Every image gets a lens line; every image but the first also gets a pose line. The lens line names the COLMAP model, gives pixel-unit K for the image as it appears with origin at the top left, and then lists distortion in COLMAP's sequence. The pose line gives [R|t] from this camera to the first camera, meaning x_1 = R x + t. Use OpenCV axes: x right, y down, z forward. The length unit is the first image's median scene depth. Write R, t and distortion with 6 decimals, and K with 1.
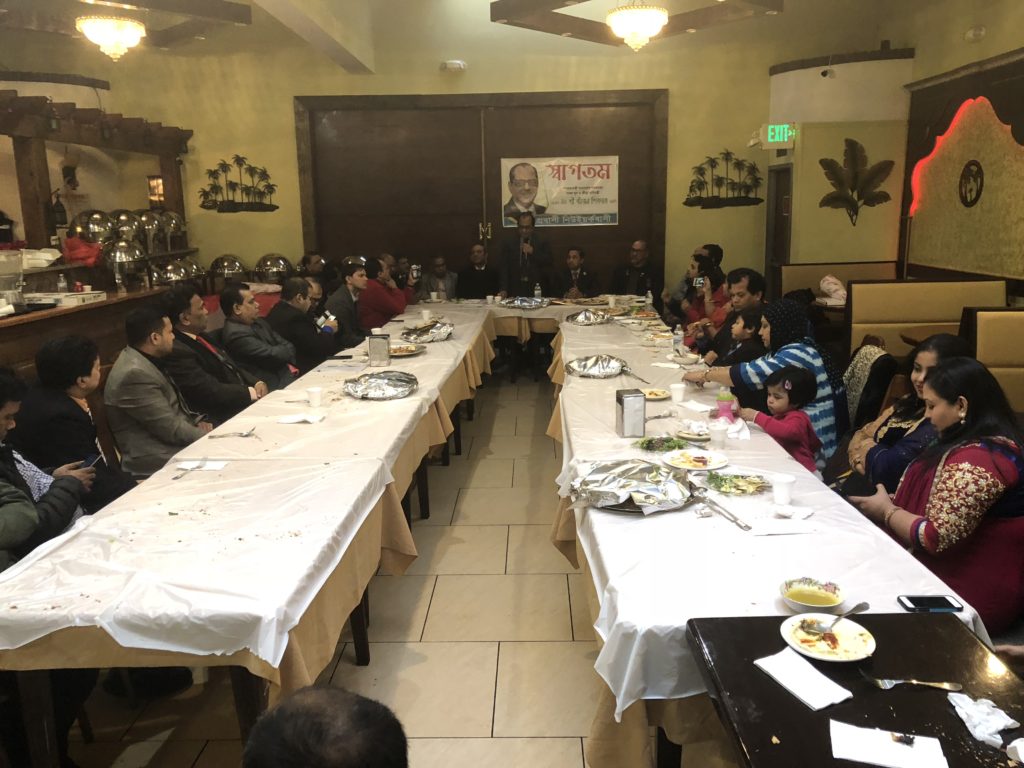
lens RADIAL K [[830.5, 0, 512.9], [0, 830.5, 379.9], [0, 0, 1]] dist [0.020046, -0.016921]
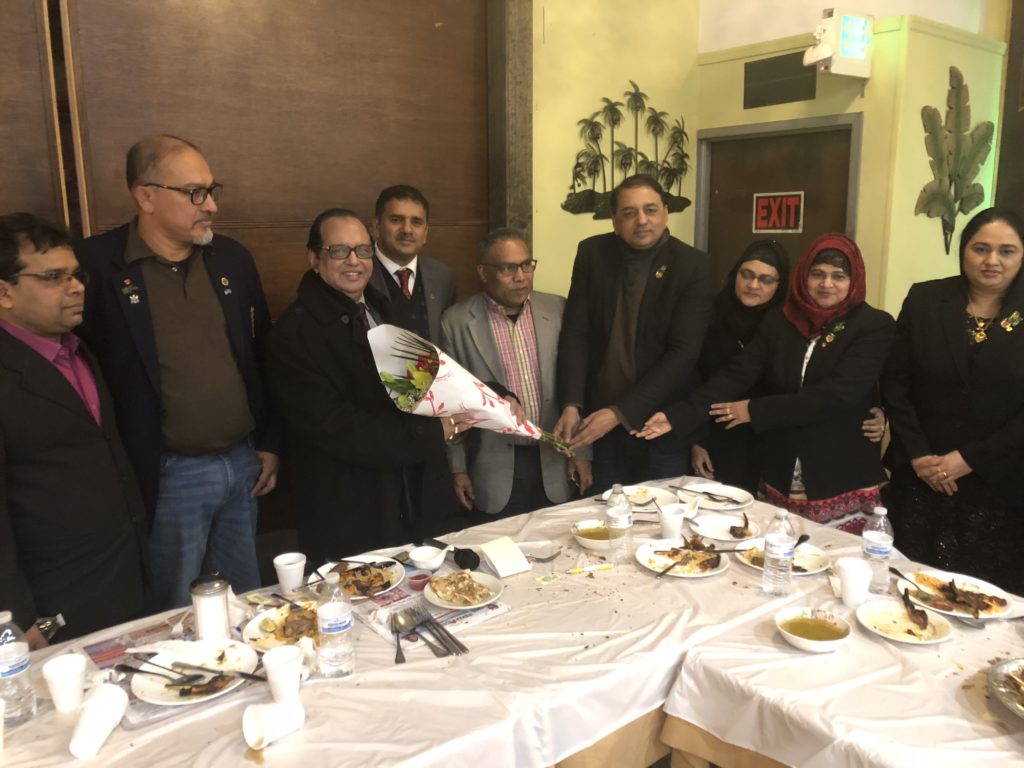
lens RADIAL K [[830.5, 0, 513.9], [0, 830.5, 383.0], [0, 0, 1]] dist [0.020046, -0.016921]
pose [[0.785196, -0.113303, 0.608793, -0.078757], [0.123886, 0.991986, 0.024836, -0.136692], [-0.606728, 0.055920, 0.792940, 0.686643]]
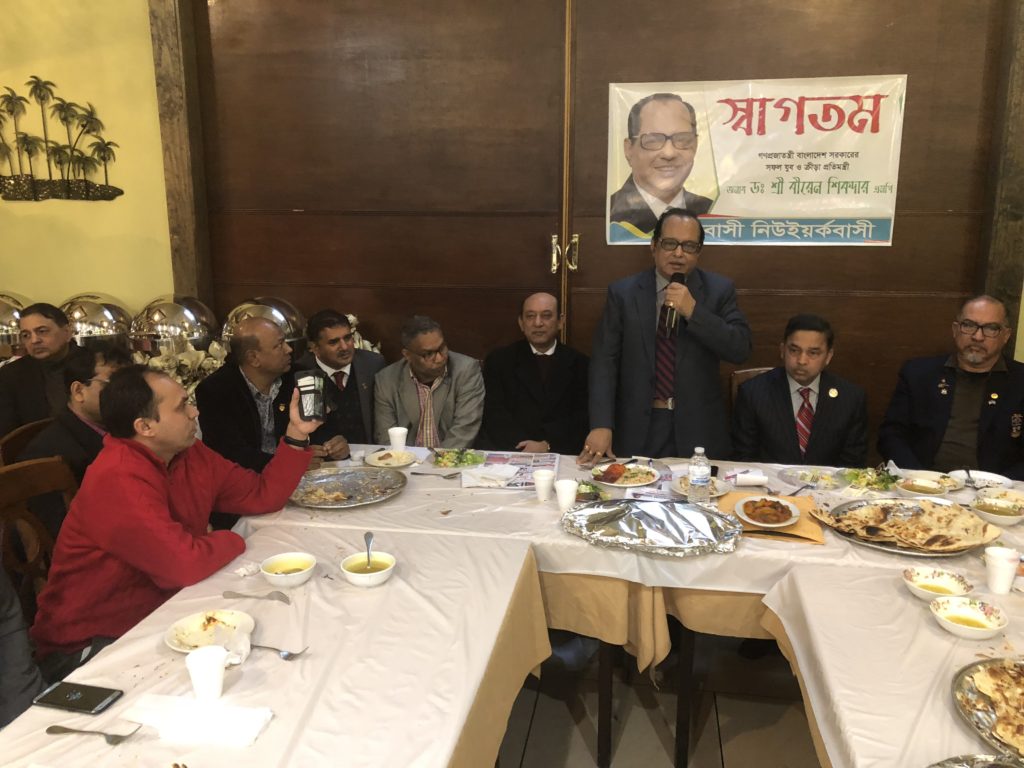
lens RADIAL K [[830.5, 0, 497.9], [0, 830.5, 371.0], [0, 0, 1]] dist [0.020046, -0.016921]
pose [[0.986912, 0.048481, -0.153798, 0.001956], [-0.049343, 0.998780, -0.001793, -0.117269], [0.153523, 0.009358, 0.988101, 0.576229]]
